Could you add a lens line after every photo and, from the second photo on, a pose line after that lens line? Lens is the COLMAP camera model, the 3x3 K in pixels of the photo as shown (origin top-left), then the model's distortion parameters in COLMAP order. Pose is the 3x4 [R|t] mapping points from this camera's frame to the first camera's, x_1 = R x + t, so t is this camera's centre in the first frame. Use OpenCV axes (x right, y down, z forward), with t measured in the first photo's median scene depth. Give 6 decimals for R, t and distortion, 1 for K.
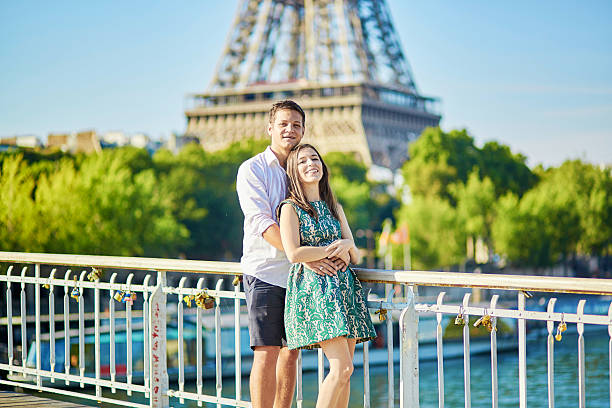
lens RADIAL K [[2012.8, 0, 306.0], [0, 2012.8, 204.0], [0, 0, 1]] dist [-0.104353, -0.599645]
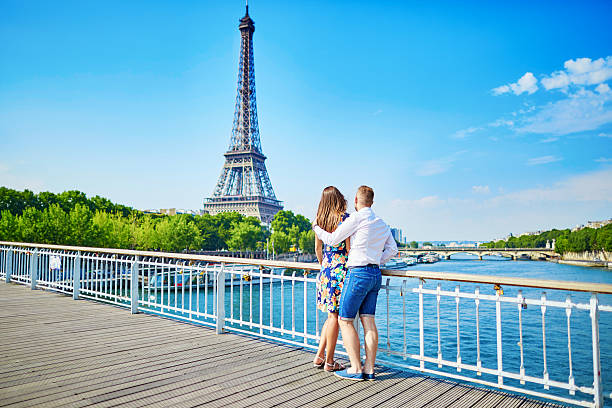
lens RADIAL K [[504.7, 0, 306.0], [0, 504.7, 204.0], [0, 0, 1]] dist [-0.011542, -0.009231]
pose [[0.990402, 0.024411, 0.136041, -0.008428], [-0.019159, 0.999025, -0.039783, -0.016261], [-0.136880, 0.036795, 0.989904, 0.182521]]
